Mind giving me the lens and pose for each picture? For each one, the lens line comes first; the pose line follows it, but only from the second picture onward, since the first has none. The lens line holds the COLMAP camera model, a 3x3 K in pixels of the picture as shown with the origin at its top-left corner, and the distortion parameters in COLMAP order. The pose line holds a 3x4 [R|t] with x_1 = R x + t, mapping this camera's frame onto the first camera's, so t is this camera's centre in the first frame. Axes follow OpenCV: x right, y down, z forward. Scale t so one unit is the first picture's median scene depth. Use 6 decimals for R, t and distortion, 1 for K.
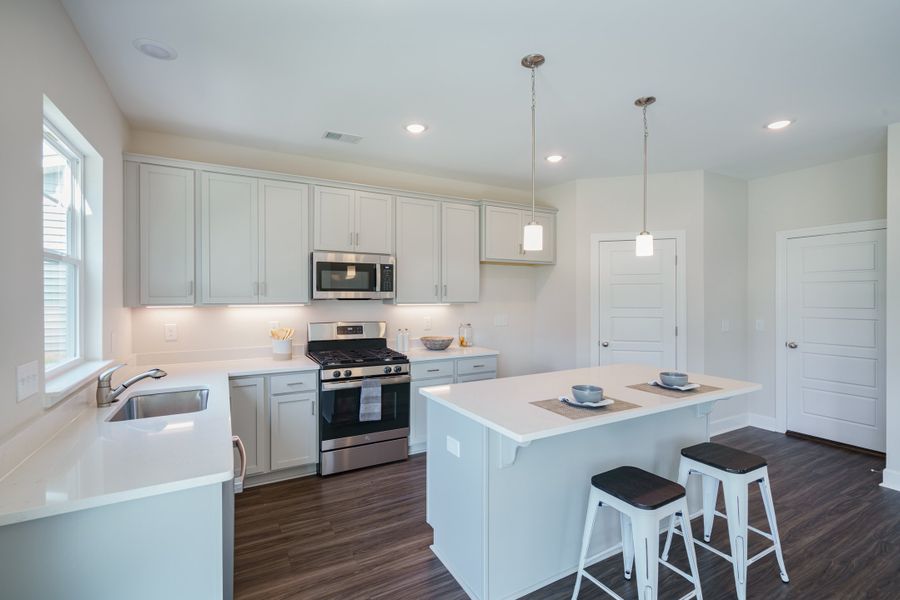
lens RADIAL K [[411.8, 0, 450.0], [0, 411.8, 297.3], [0, 0, 1]] dist [0.000108, 0.000997]
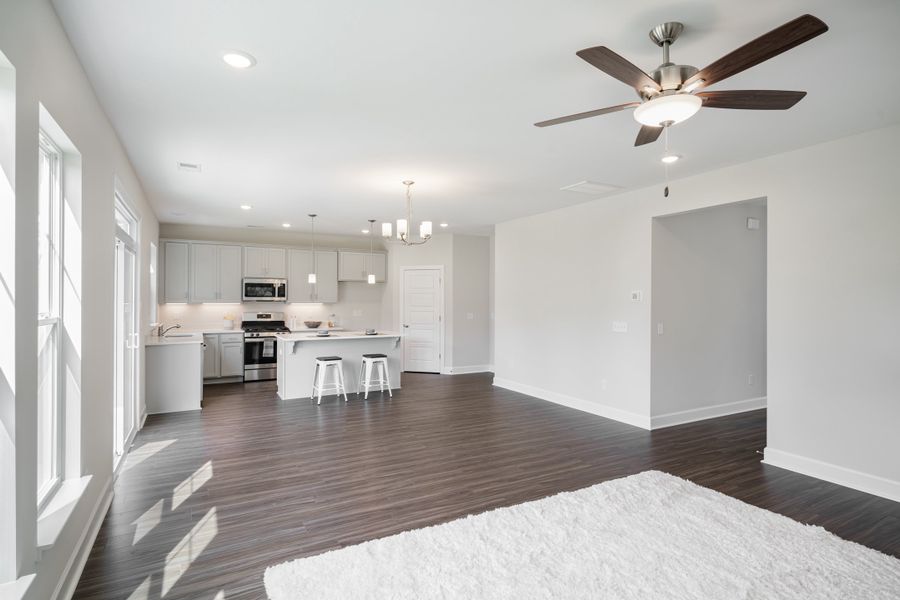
lens RADIAL K [[460.2, 0, 449.4], [0, 460.2, 297.8], [0, 0, 1]] dist [0.000897, -0.000728]
pose [[0.999857, 0.003817, -0.016478, 0.766388], [-0.003896, 0.999981, -0.004810, -0.003292], [0.016459, 0.004873, 0.999853, -1.347788]]
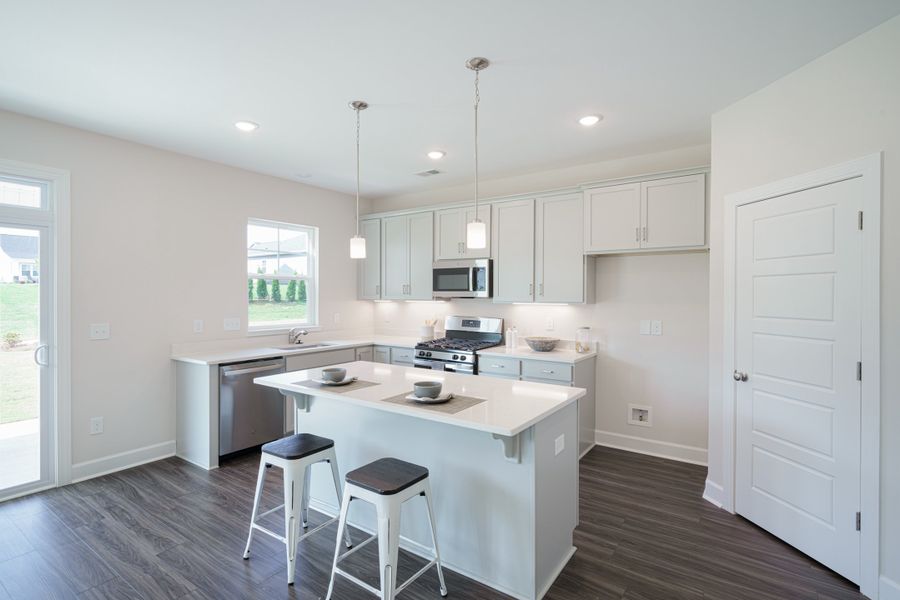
lens RADIAL K [[437.7, 0, 450.8], [0, 437.7, 296.1], [0, 0, 1]] dist [-0.000622, 0.000184]
pose [[0.432103, 0.005074, -0.901810, 0.975714], [-0.002599, 0.999987, 0.004381, -0.005683], [0.901820, 0.000451, 0.432111, 0.438935]]
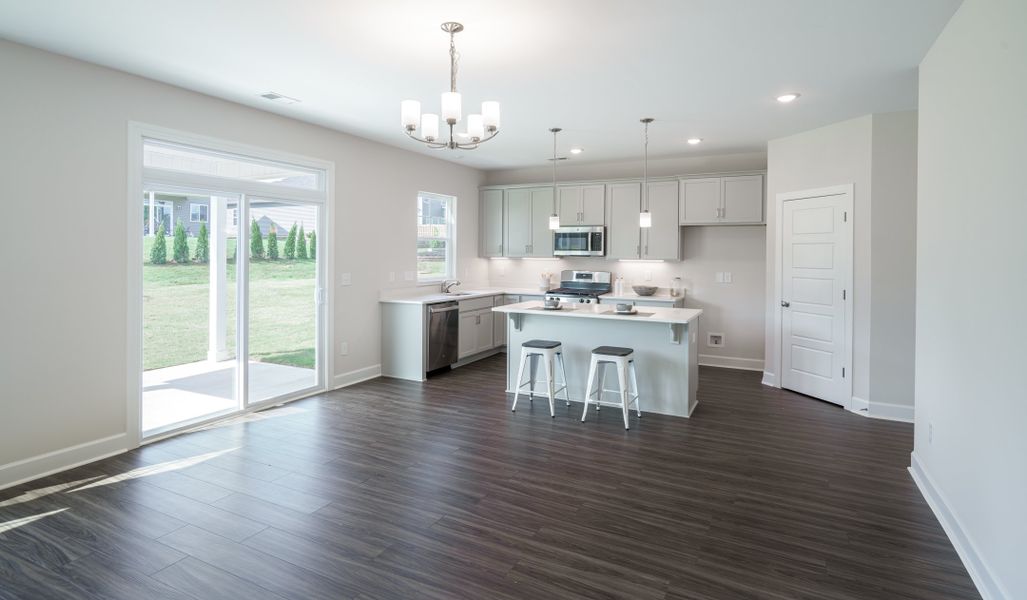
lens RADIAL K [[525.6, 0, 514.4], [0, 525.6, 254.9], [0, 0, 1]] dist [-0.002912, 0.000147]
pose [[0.548557, 0.008718, -0.836068, 1.370331], [-0.008384, 0.999953, 0.004926, -0.006714], [0.836071, 0.004307, 0.548604, -0.310530]]
